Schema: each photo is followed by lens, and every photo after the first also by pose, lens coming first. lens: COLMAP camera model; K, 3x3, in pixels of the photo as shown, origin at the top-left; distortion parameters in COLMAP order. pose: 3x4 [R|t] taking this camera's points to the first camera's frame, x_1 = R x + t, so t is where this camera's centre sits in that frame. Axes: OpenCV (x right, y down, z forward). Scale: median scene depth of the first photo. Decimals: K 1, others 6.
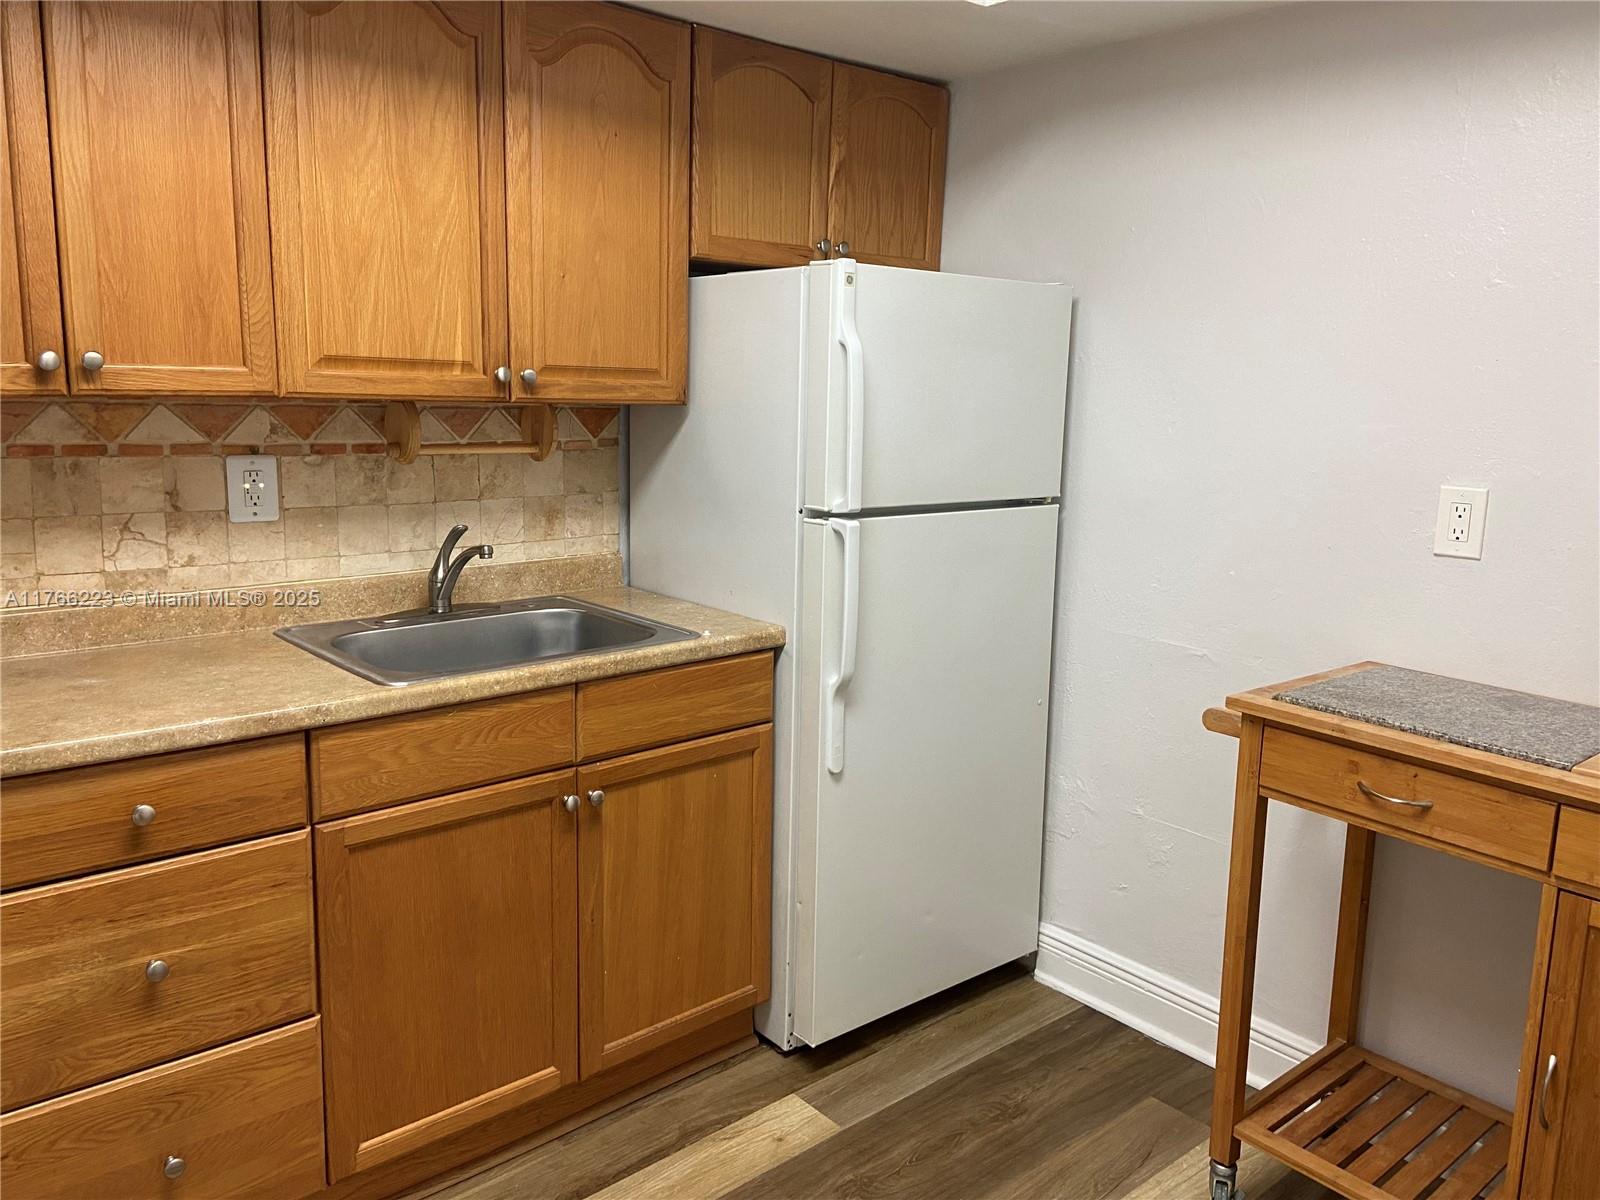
lens RADIAL K [[1223.9, 0, 802.0], [0, 1223.9, 553.5], [0, 0, 1]] dist [0.105094, -0.127530]
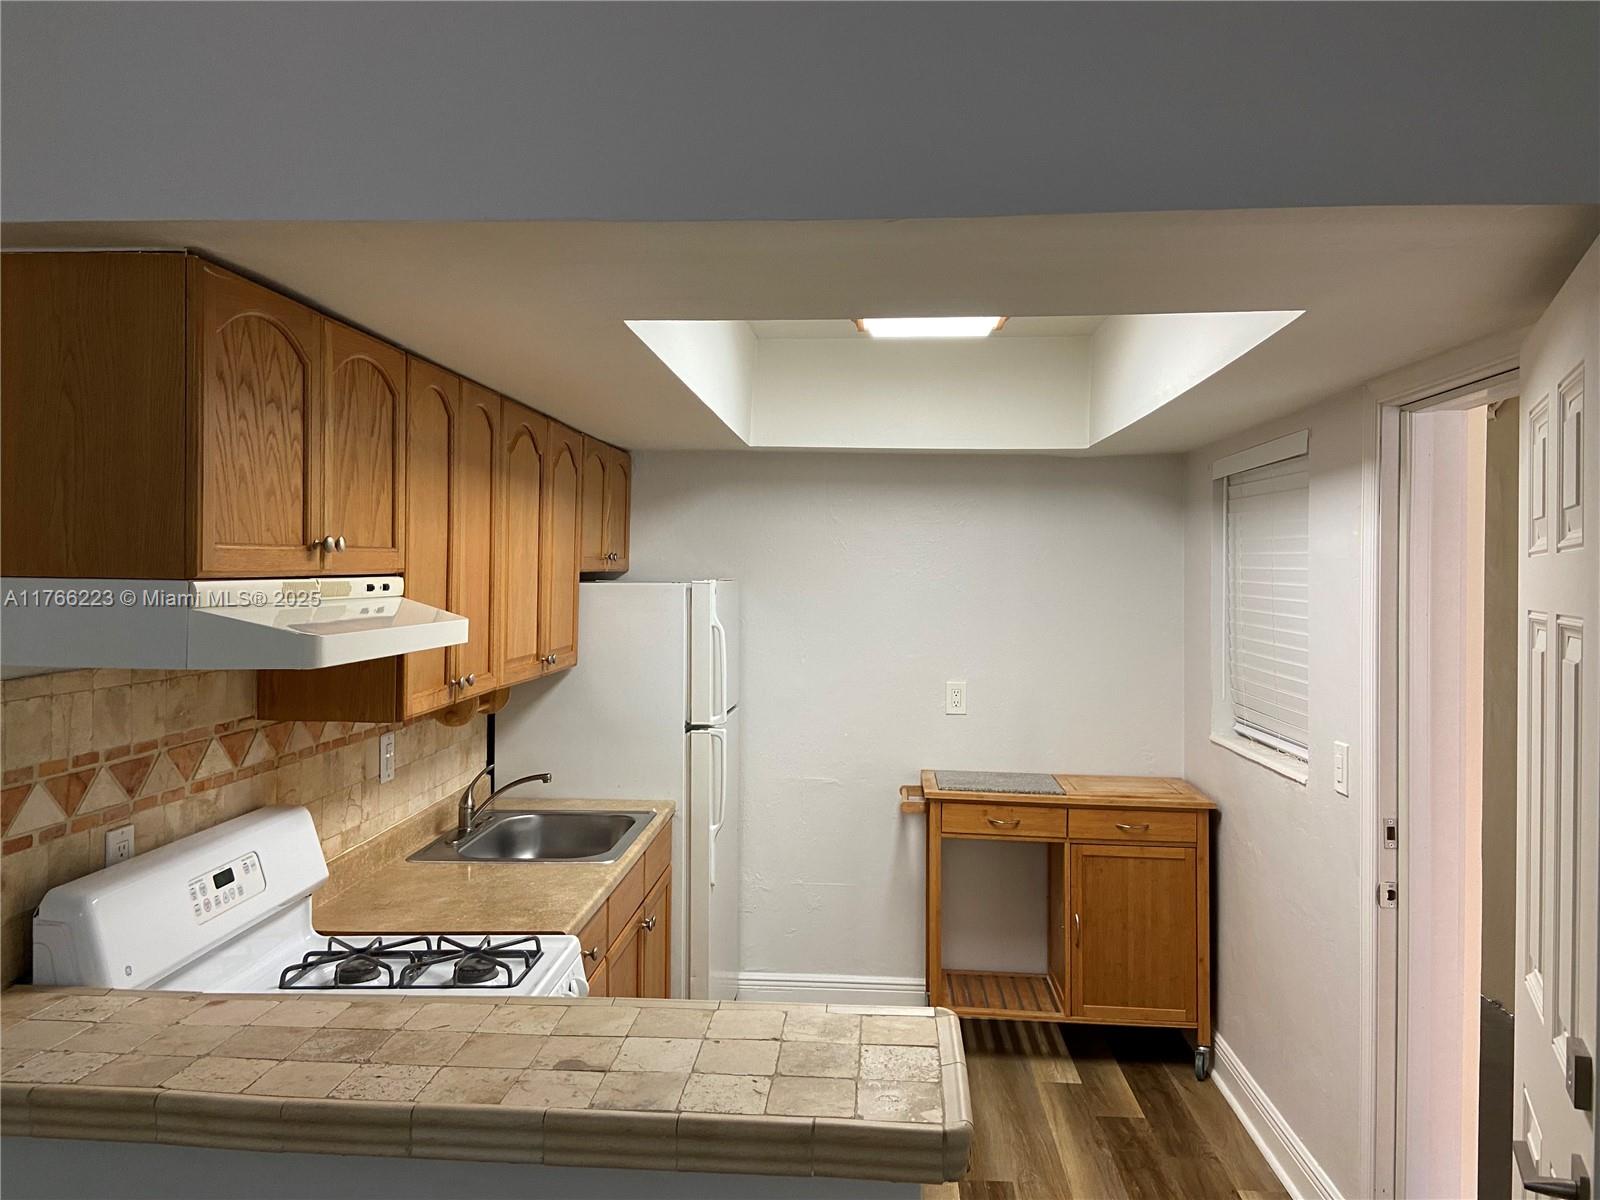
lens RADIAL K [[1223.9, 0, 802.0], [0, 1223.9, 553.5], [0, 0, 1]] dist [0.105094, -0.127530]
pose [[0.705770, -0.013050, 0.708321, -1.120726], [0.111710, 0.989372, -0.093080, -0.099527], [-0.699578, 0.144819, 0.699727, -0.320565]]
